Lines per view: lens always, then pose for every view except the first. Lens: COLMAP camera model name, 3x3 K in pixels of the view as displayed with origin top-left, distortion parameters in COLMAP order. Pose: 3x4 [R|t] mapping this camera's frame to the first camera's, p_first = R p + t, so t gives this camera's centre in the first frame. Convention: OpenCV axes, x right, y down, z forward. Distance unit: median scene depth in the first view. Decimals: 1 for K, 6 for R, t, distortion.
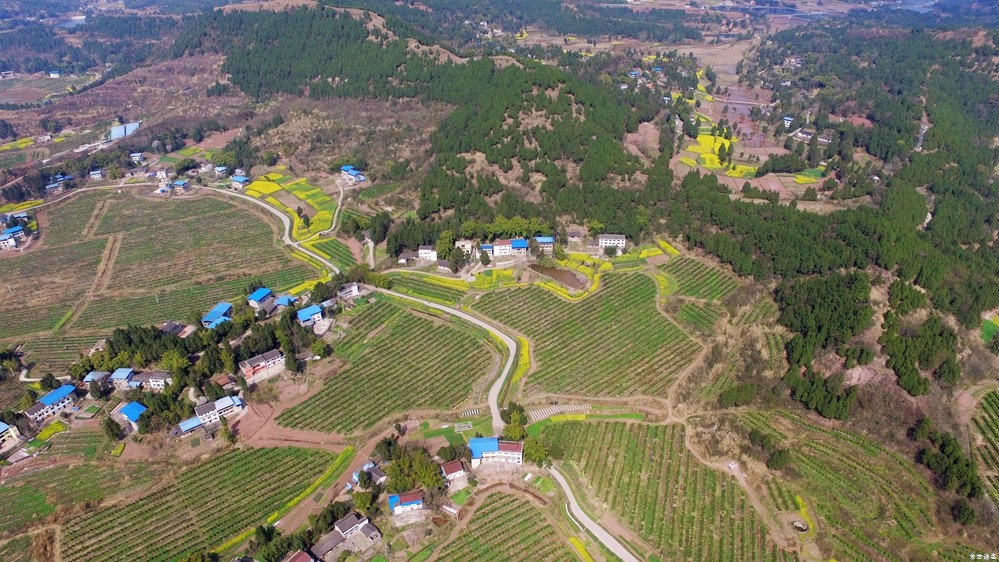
lens RADIAL K [[670.2, 0, 498.2], [0, 670.2, 289.8], [0, 0, 1]] dist [-0.126546, 0.093311]
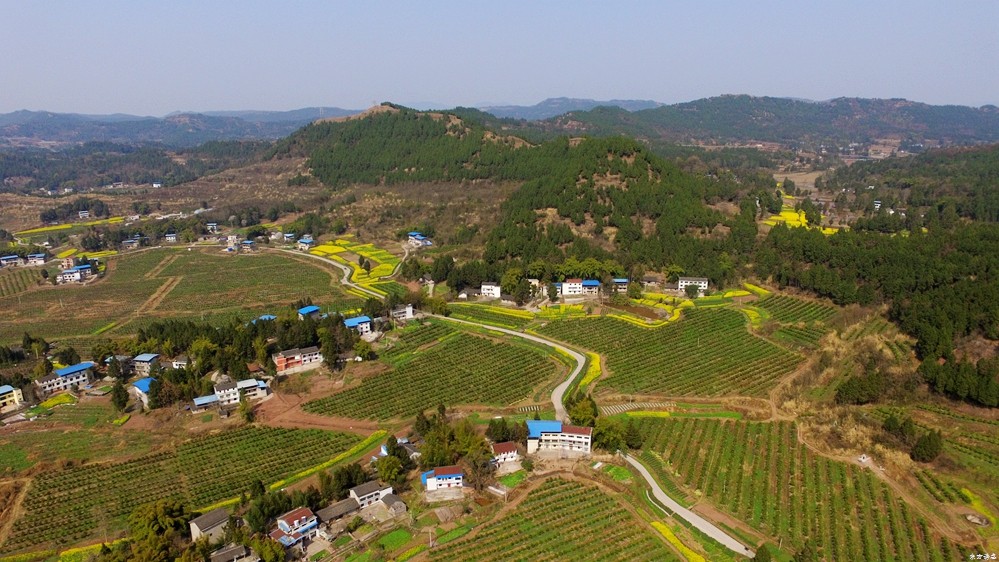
lens RADIAL K [[670.2, 0, 498.5], [0, 670.2, 288.3], [0, 0, 1]] dist [-0.126546, 0.093311]
pose [[0.993914, 0.034826, -0.104506, 0.001733], [-0.061380, 0.962870, -0.262895, 0.194069], [0.091470, 0.267710, 0.959148, 0.114529]]
